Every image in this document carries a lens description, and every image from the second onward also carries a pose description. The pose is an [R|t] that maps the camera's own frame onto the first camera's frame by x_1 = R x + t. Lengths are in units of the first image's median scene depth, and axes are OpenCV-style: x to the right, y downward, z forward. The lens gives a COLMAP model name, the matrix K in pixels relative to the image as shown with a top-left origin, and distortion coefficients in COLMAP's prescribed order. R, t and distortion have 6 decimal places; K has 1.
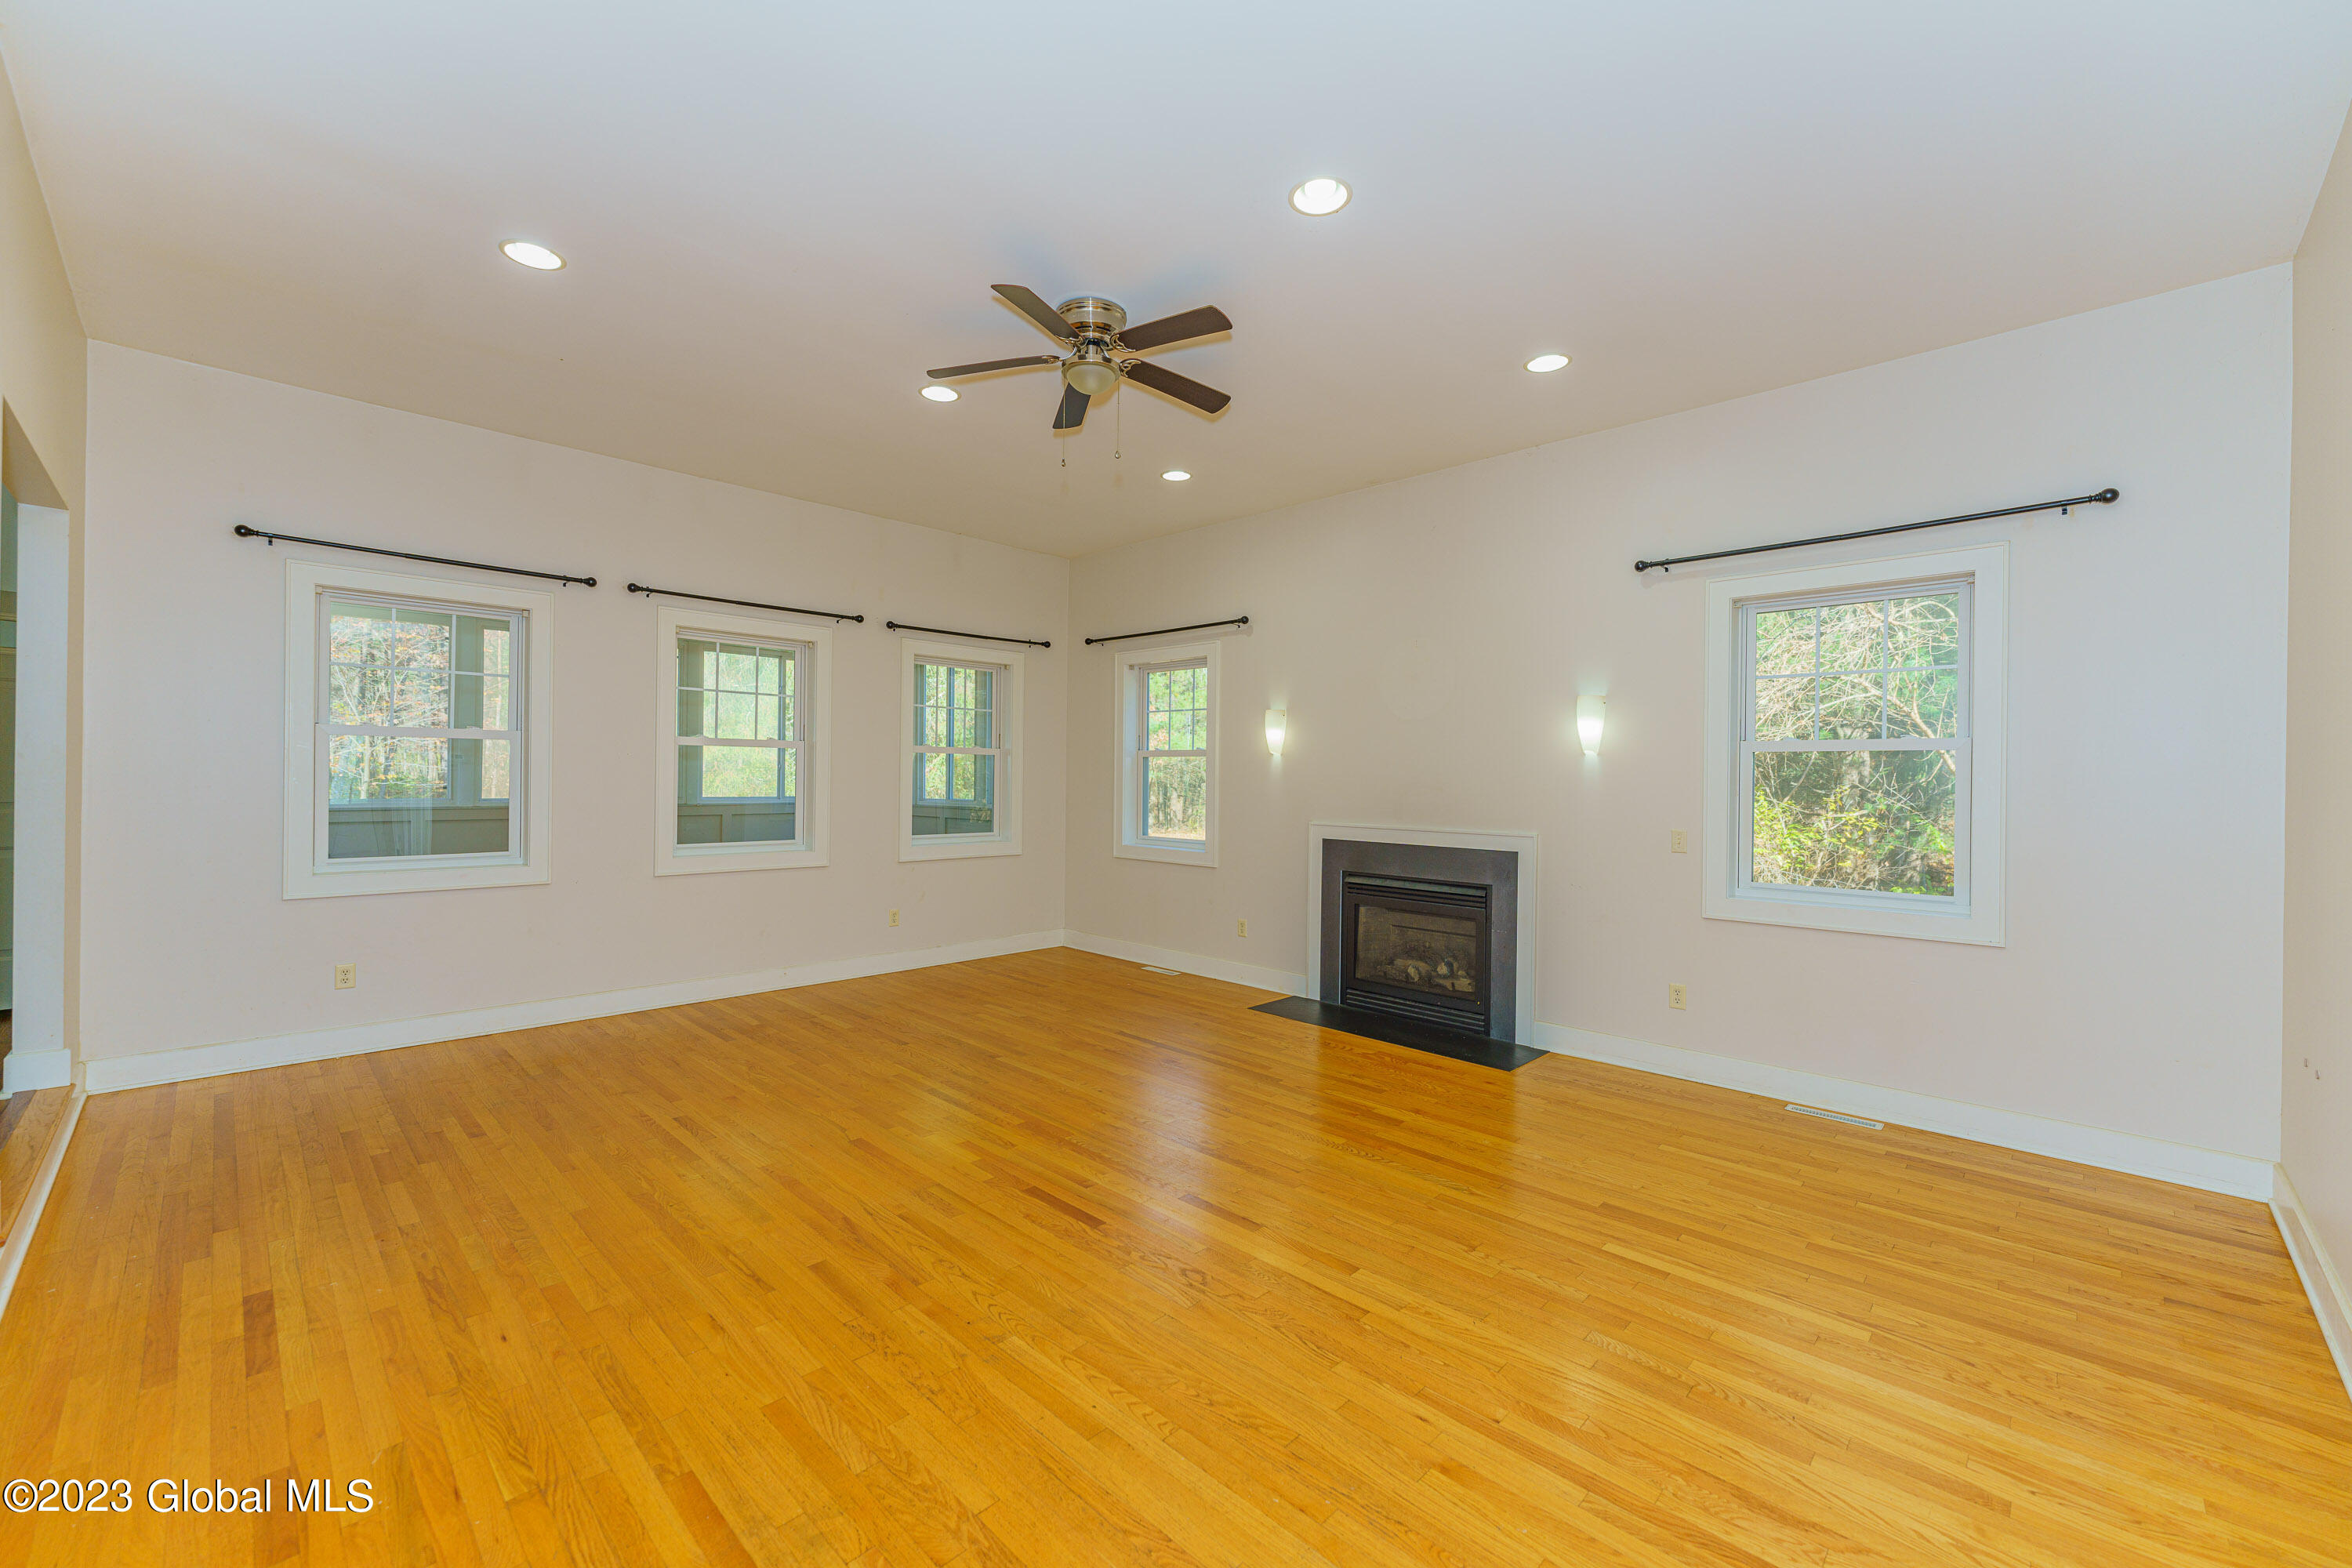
lens RADIAL K [[930.4, 0, 1177.7], [0, 930.4, 779.2], [0, 0, 1]] dist [0.000627, -0.000018]
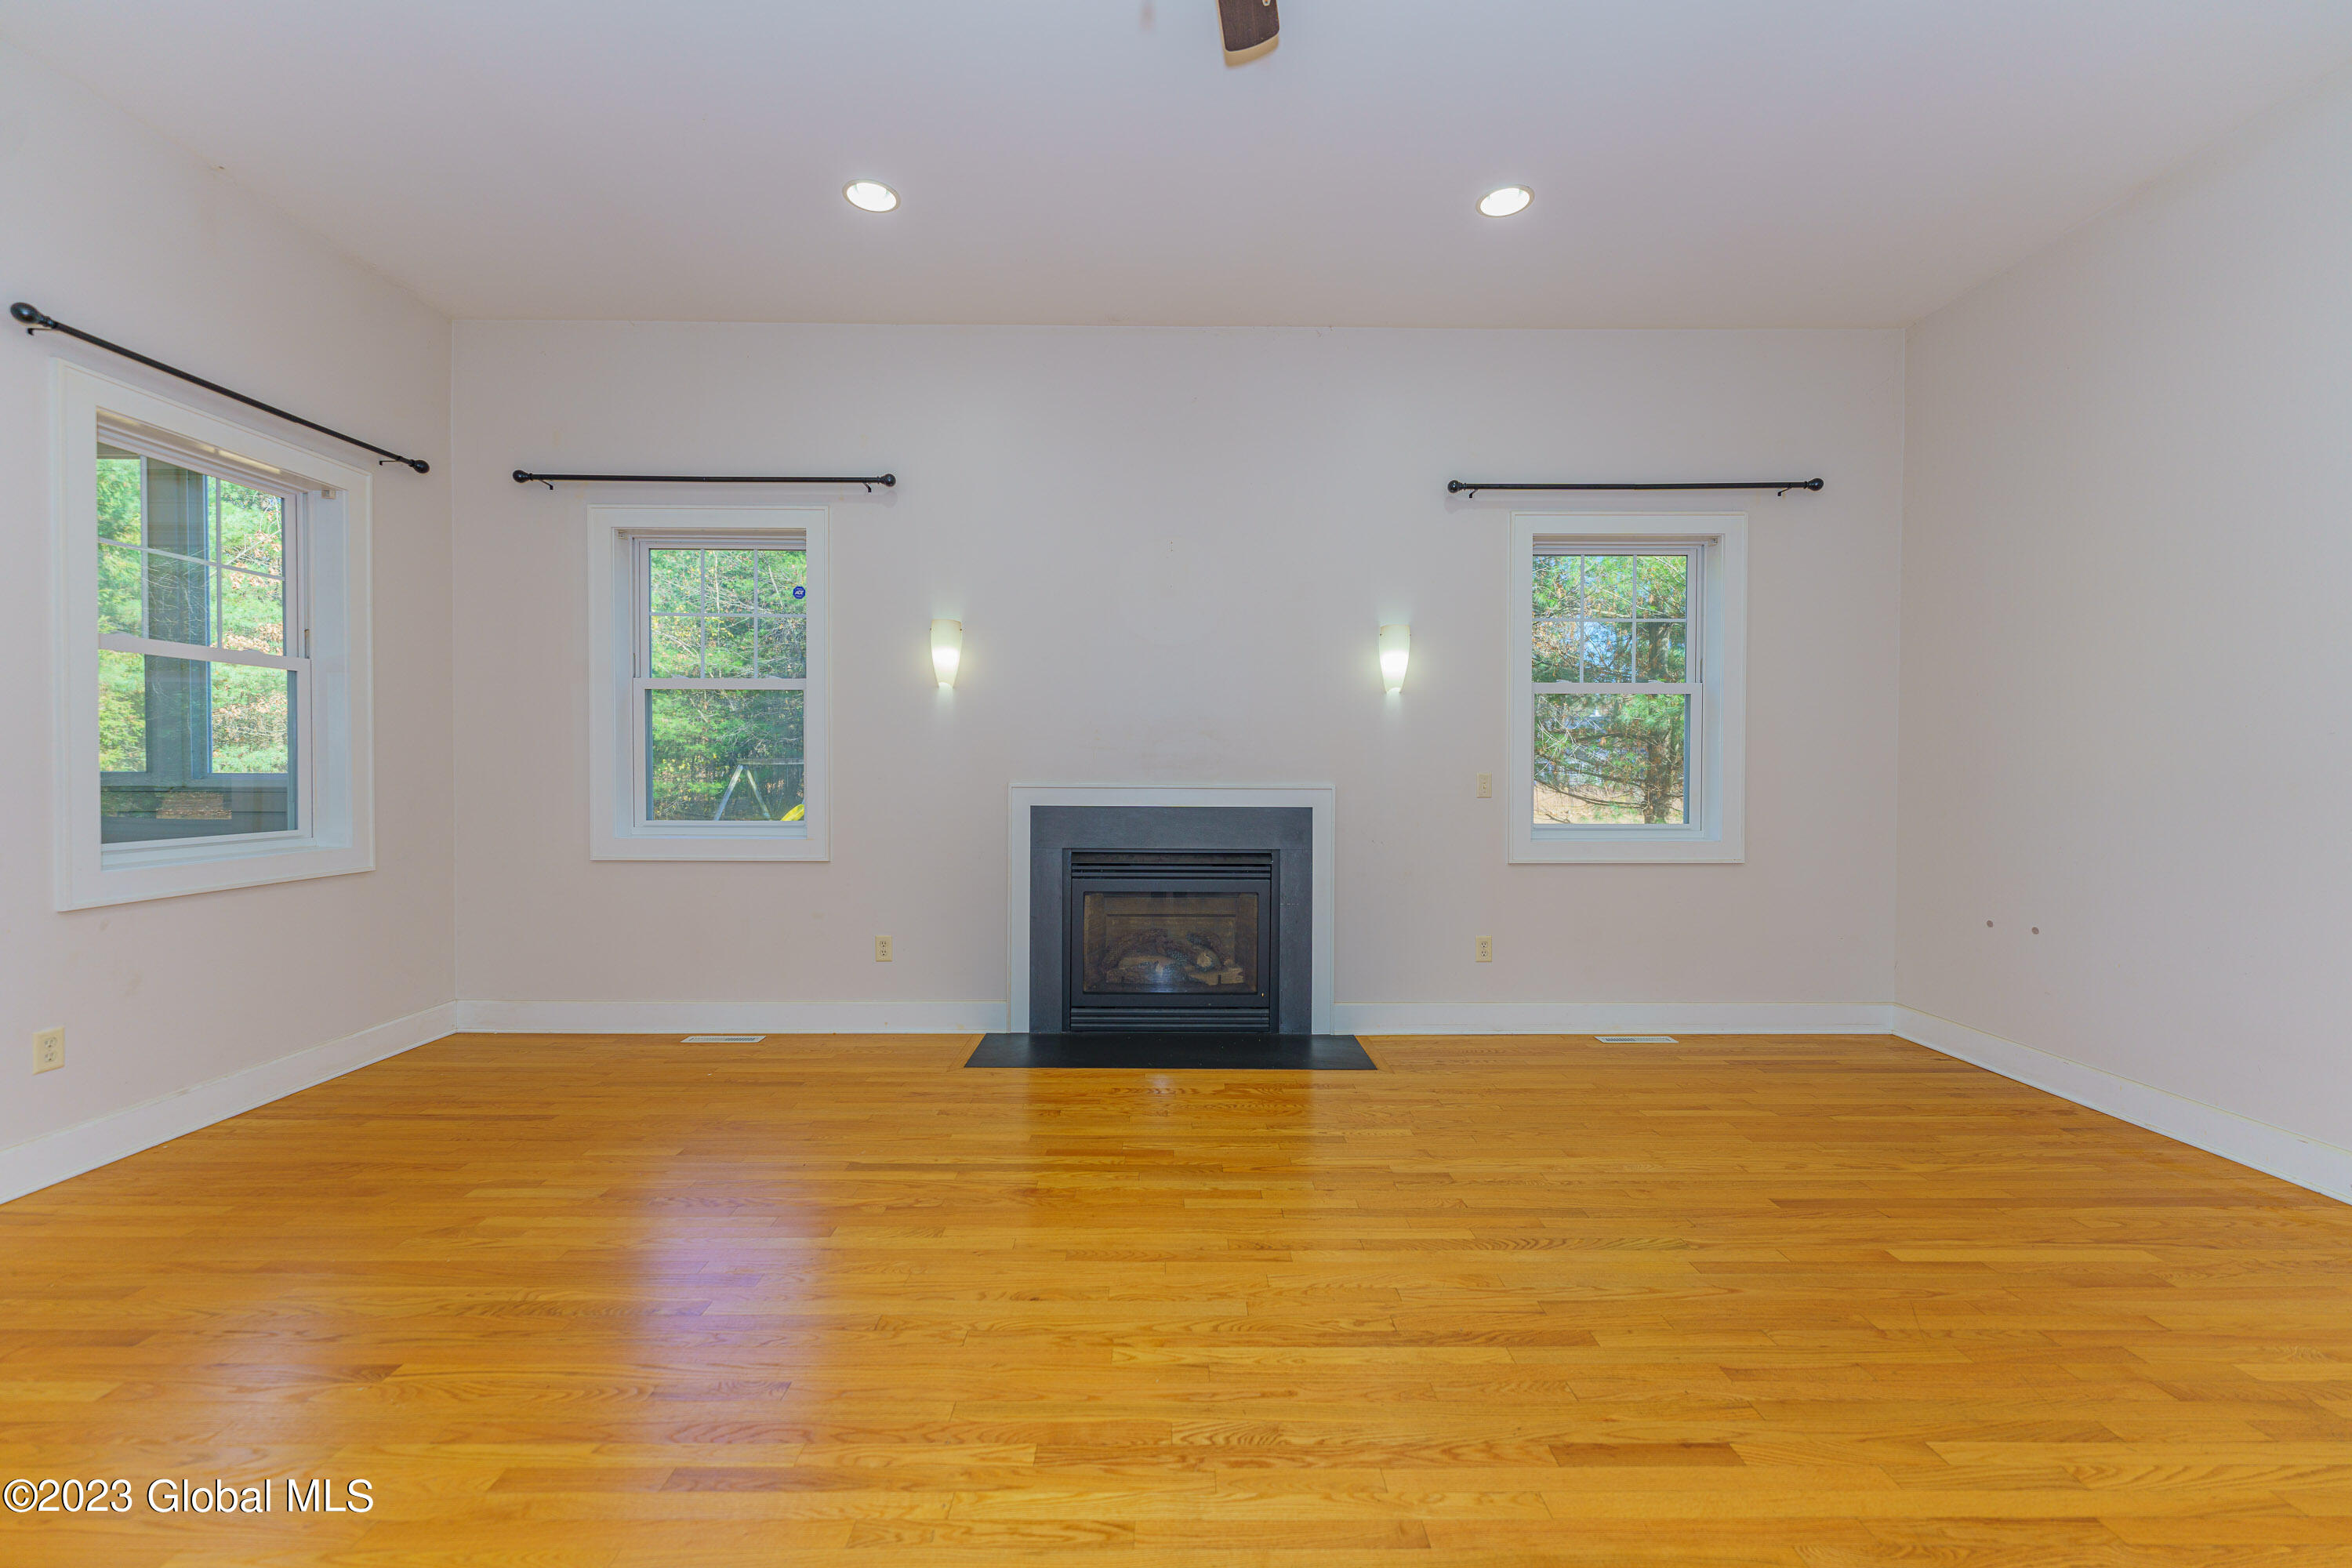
lens RADIAL K [[936.5, 0, 1173.6], [0, 936.5, 778.4], [0, 0, 1]] dist [0.002400, -0.000401]
pose [[0.712427, -0.018136, 0.701512, -0.327773], [0.006240, 0.999790, 0.019511, 0.035715], [-0.701718, -0.009522, 0.712391, 0.500160]]
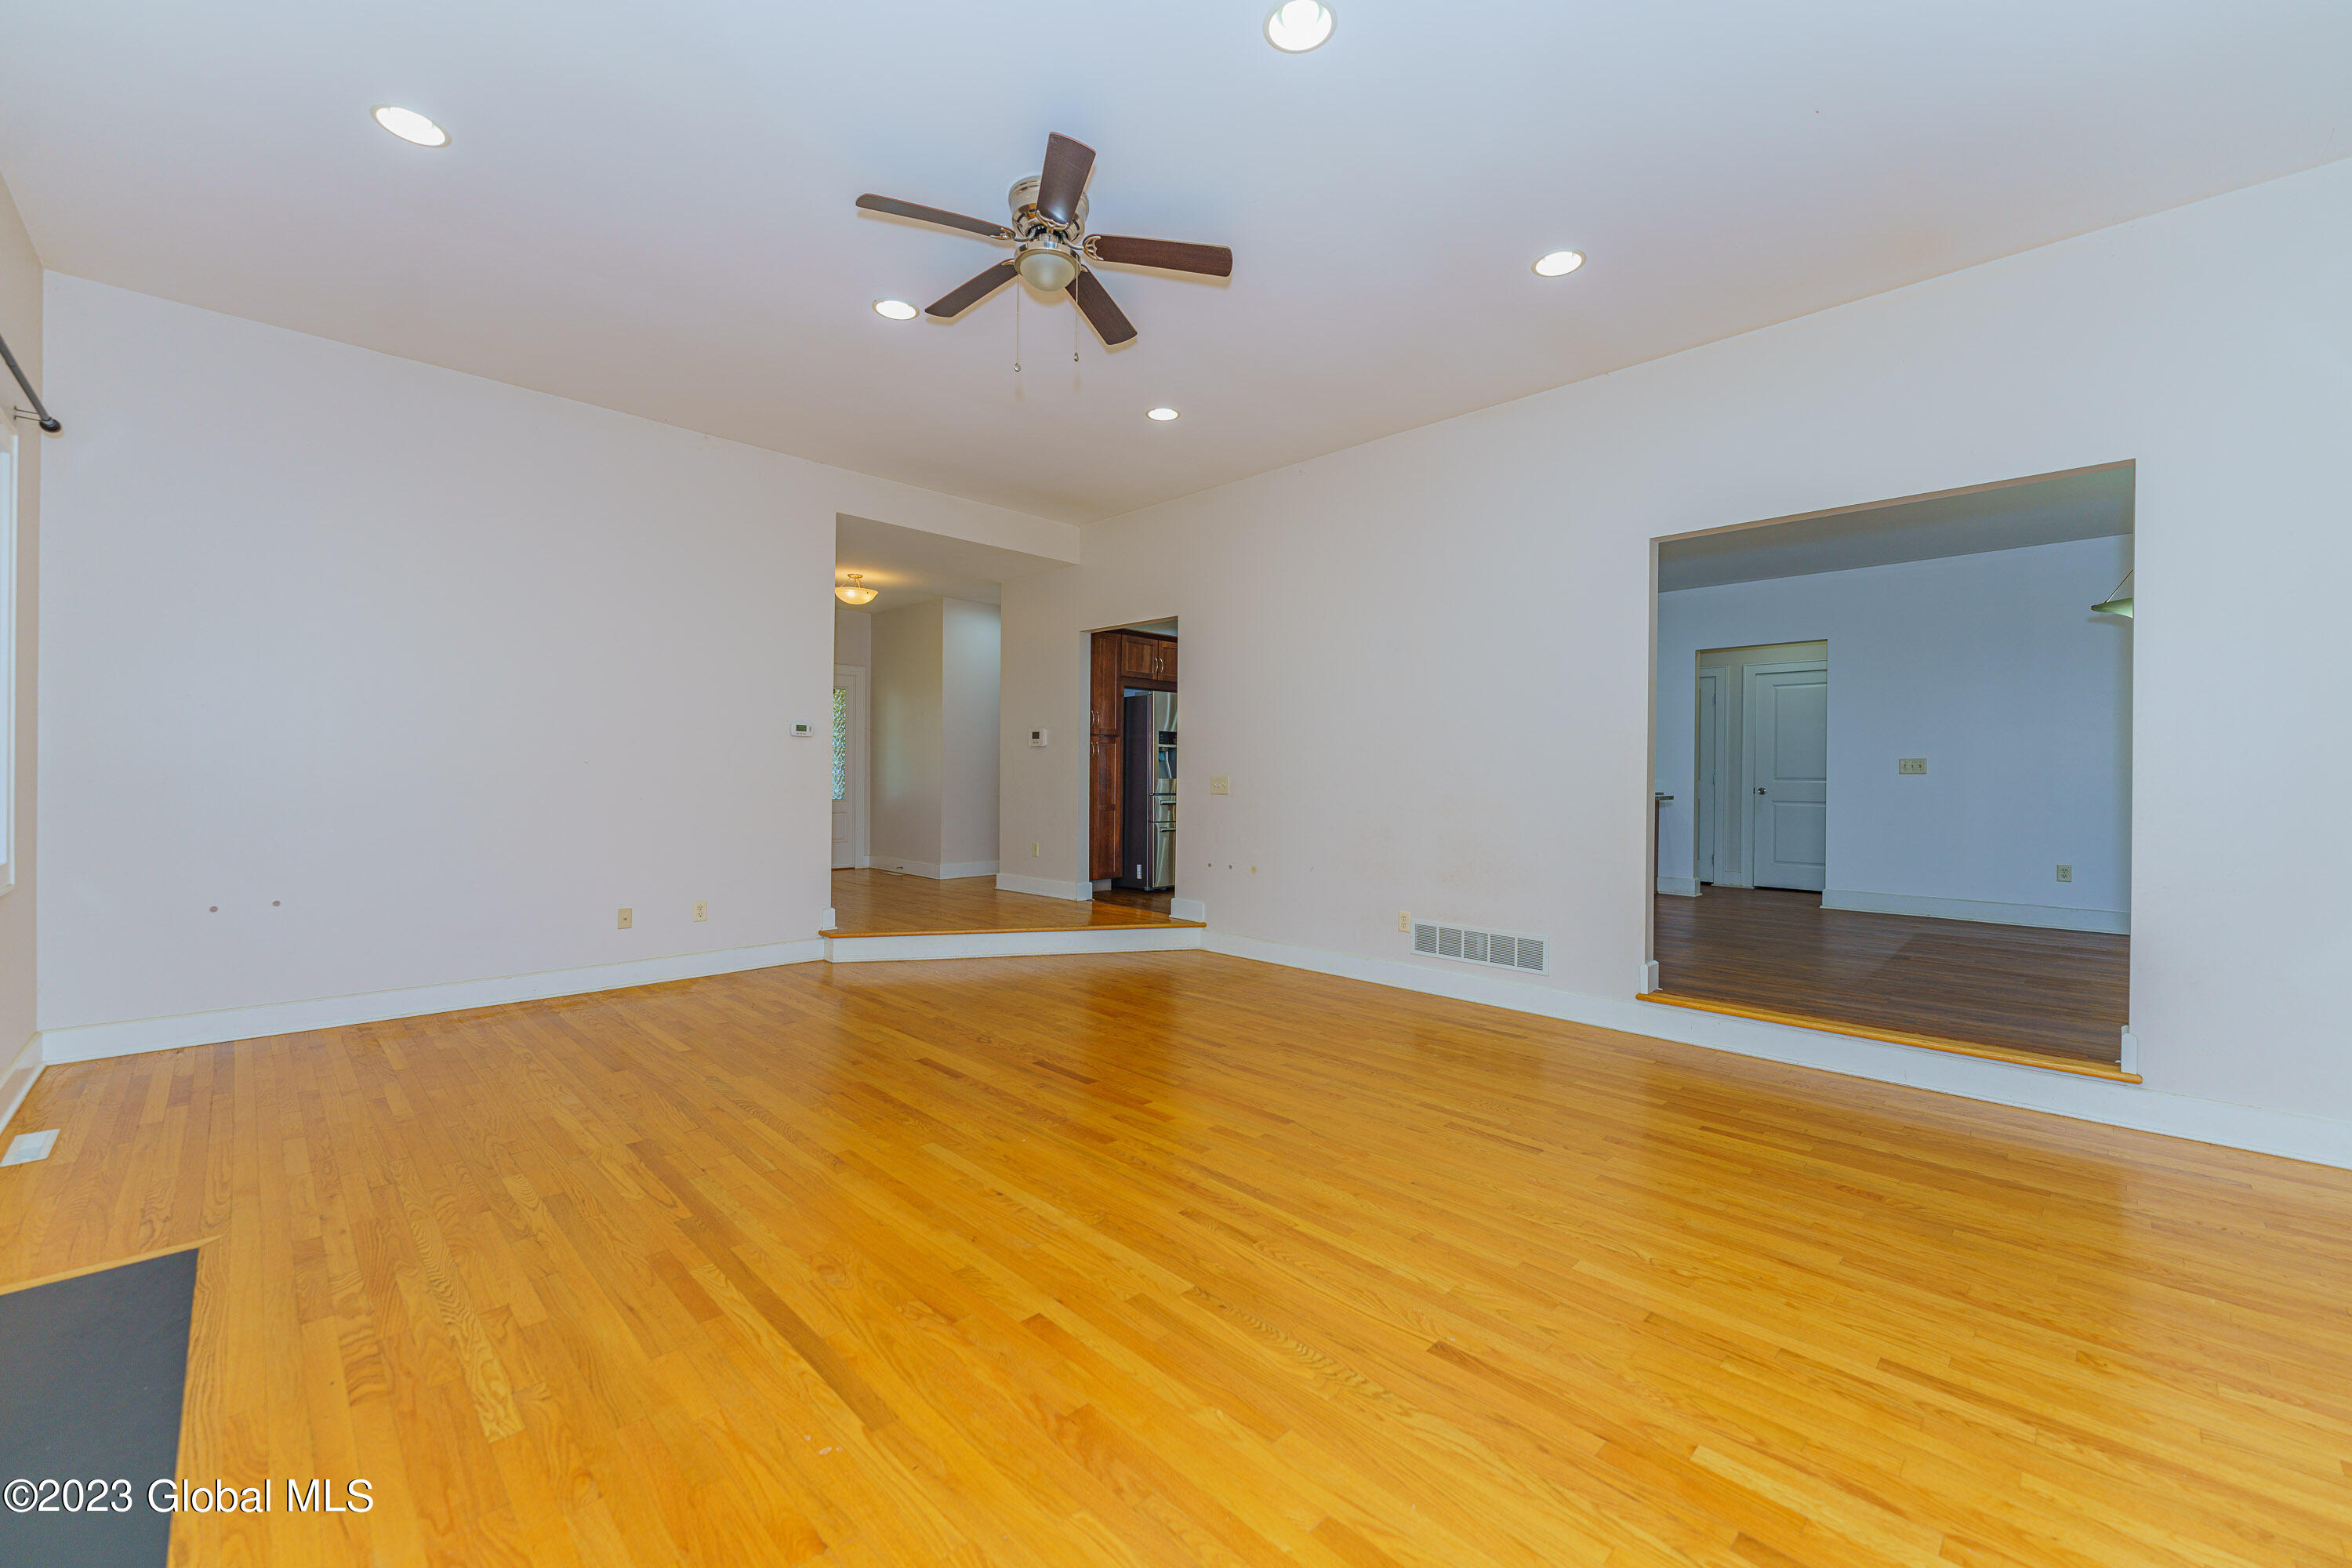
lens RADIAL K [[936.5, 0, 1173.6], [0, 936.5, 778.4], [0, 0, 1]] dist [0.002400, -0.000401]
pose [[-0.999580, -0.021614, 0.019294, -0.179456], [-0.021531, 0.999758, 0.004487, 0.035521], [-0.019387, 0.004070, -0.999804, 1.408417]]
